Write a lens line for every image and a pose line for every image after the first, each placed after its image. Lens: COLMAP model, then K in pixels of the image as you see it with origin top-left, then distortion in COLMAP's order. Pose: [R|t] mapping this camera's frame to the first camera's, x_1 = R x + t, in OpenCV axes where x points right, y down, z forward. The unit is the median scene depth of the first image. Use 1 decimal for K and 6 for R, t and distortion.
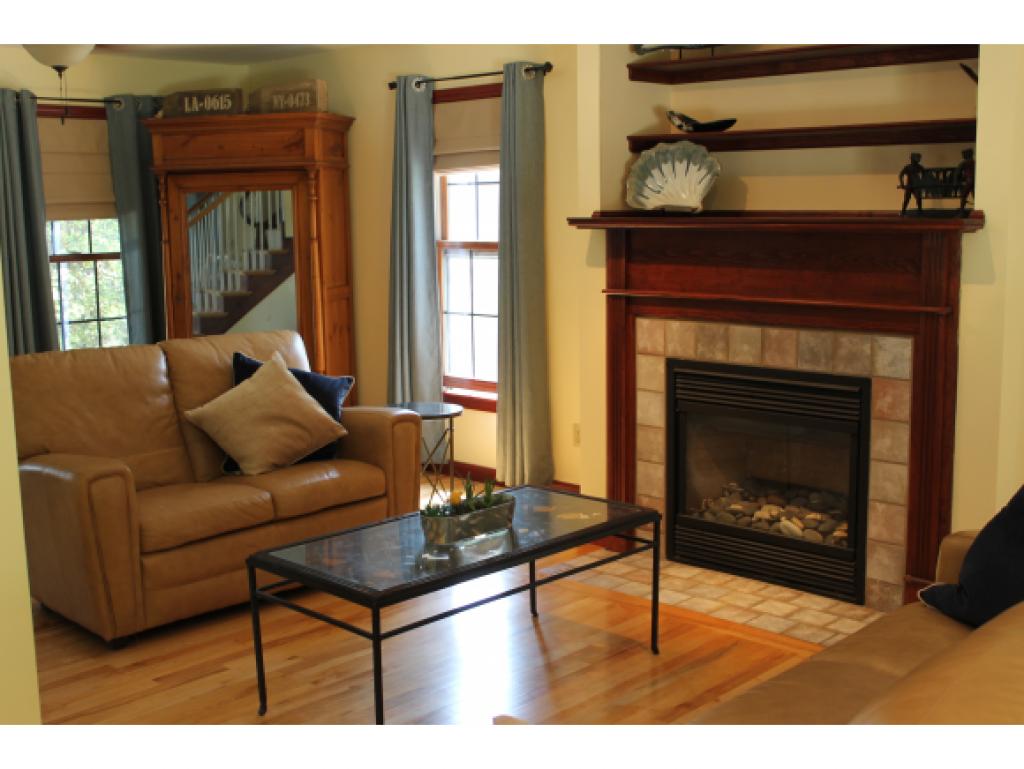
lens RADIAL K [[1193.2, 0, 512.0], [0, 1193.2, 384.5], [0, 0, 1]] dist [-0.070452, -0.003344]
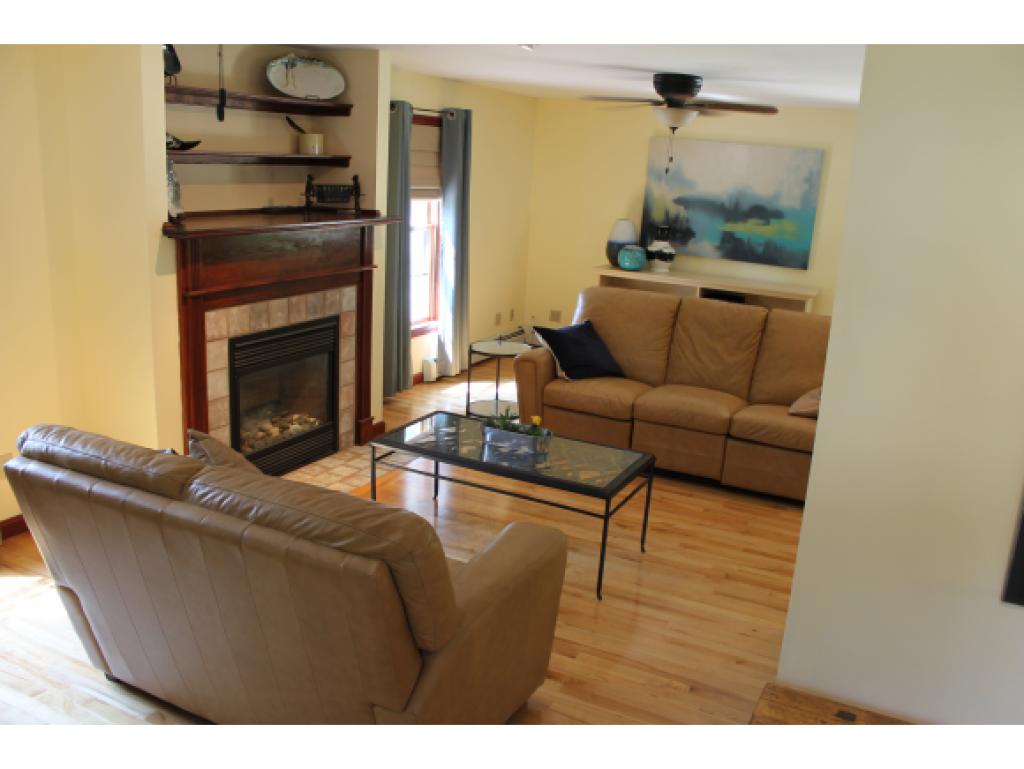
lens RADIAL K [[867.1, 0, 512.0], [0, 867.1, 384.5], [0, 0, 1]] dist [-0.181345, 0.188717]
pose [[-0.289891, -0.242473, 0.925835, -0.847219], [0.095940, 0.955139, 0.280187, -0.212303], [-0.952239, 0.170048, -0.253624, 1.037781]]
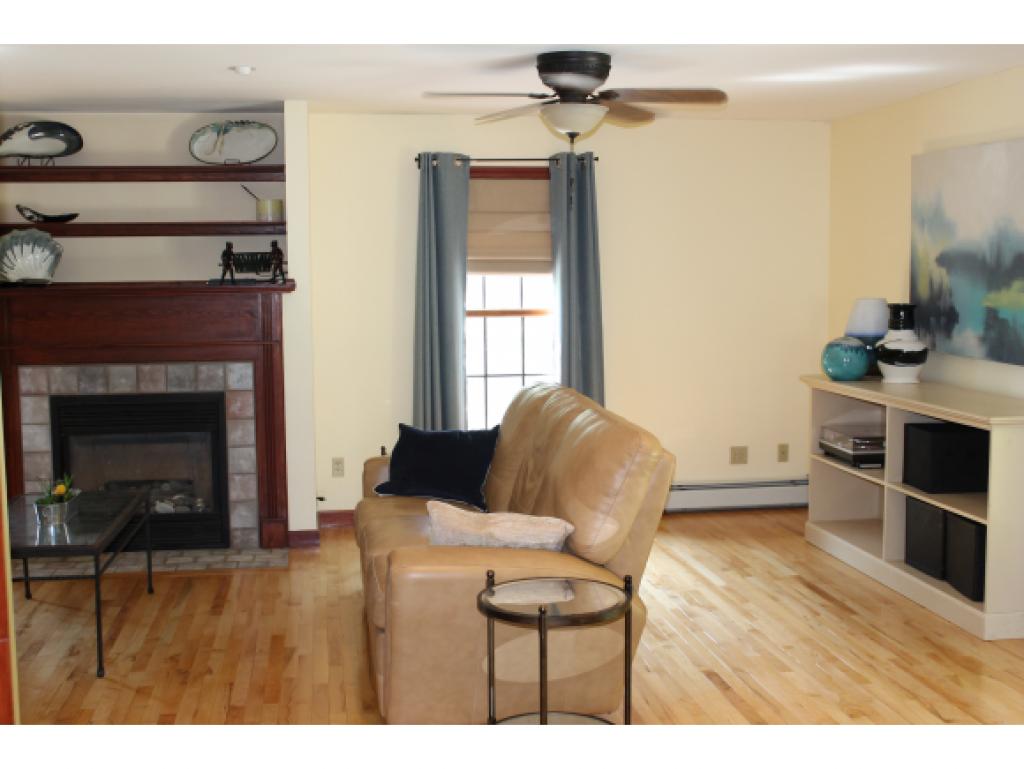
lens RADIAL K [[1193.2, 0, 512.0], [0, 1193.2, 384.5], [0, 0, 1]] dist [-0.070452, -0.003344]
pose [[0.605656, -0.067782, 0.792834, -0.630078], [0.120740, 0.992657, -0.007370, 0.038139], [-0.786513, 0.100191, 0.609393, -0.186197]]
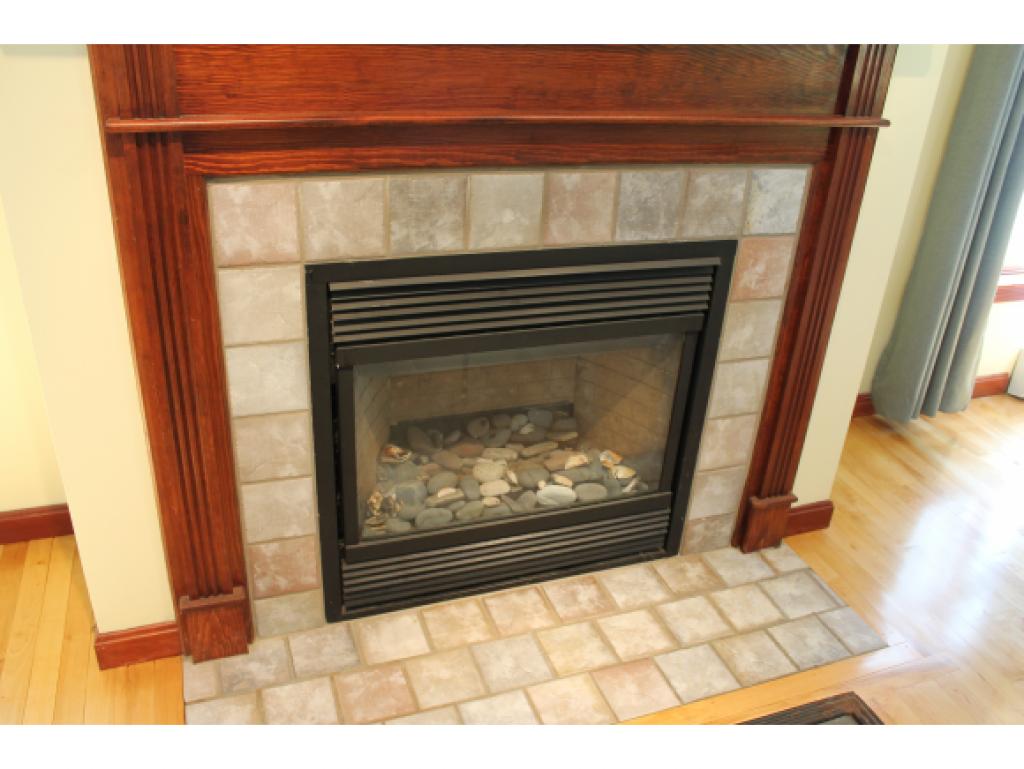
lens RADIAL K [[867.1, 0, 512.0], [0, 867.1, 384.5], [0, 0, 1]] dist [-0.181345, 0.188717]
pose [[0.444786, -0.378818, 0.811580, -0.117215], [0.070090, 0.918092, 0.390121, -0.108036], [-0.892890, -0.116637, 0.434906, 0.861955]]
